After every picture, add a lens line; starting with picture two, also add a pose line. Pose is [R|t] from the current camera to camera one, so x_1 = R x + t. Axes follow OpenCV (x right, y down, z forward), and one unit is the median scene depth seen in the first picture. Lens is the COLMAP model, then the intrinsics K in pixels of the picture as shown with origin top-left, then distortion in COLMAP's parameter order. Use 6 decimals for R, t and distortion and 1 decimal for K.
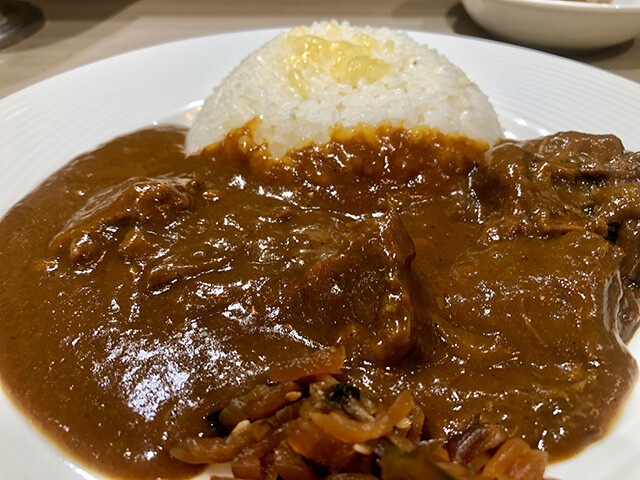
lens RADIAL K [[544.7, 0, 320.0], [0, 544.7, 240.0], [0, 0, 1]] dist [-0.017182, -0.006027]
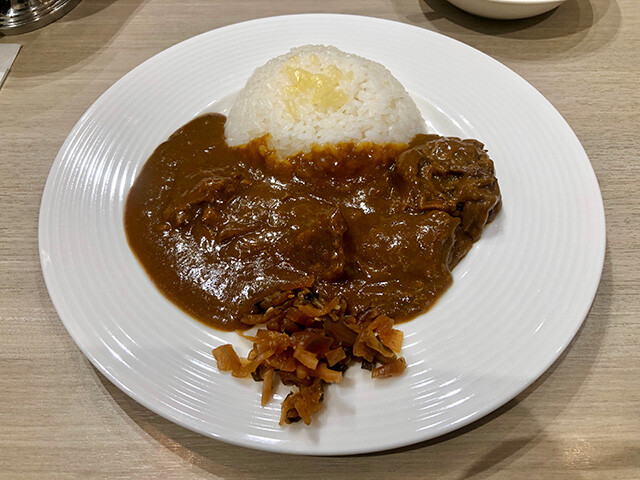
lens RADIAL K [[523.2, 0, 321.1], [0, 523.2, 242.2], [0, 0, 1]] dist [0.051119, -0.002425]
pose [[0.999985, -0.001342, -0.005327, 0.086107], [0.002727, 0.963066, 0.269252, -0.509625], [0.004768, -0.269263, 0.963055, -1.036329]]
